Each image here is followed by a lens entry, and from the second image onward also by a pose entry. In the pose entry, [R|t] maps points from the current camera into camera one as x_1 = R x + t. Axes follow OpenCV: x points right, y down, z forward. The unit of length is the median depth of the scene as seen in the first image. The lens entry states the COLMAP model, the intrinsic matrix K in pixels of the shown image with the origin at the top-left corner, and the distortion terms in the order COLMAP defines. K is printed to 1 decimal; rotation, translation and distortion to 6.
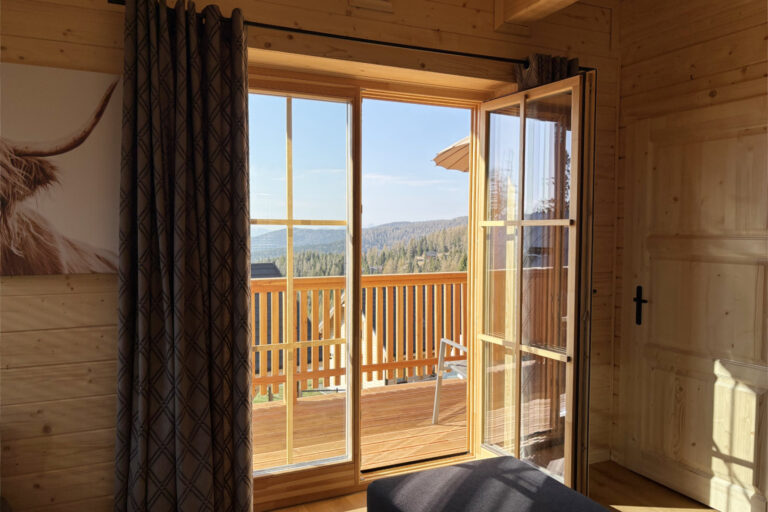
lens RADIAL K [[595.6, 0, 385.2], [0, 595.6, 253.0], [0, 0, 1]] dist [0.032226, -0.003299]
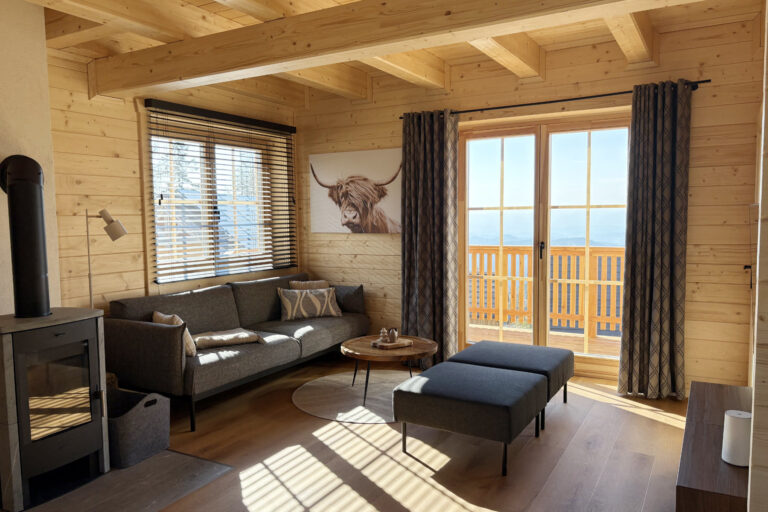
lens RADIAL K [[595.6, 0, 385.9], [0, 595.6, 257.2], [0, 0, 1]] dist [0.032226, -0.003299]
pose [[0.577336, 0.042281, -0.815411, 1.430735], [-0.017411, 0.999069, 0.039476, 0.037782], [0.816321, -0.008594, 0.577534, -0.409395]]
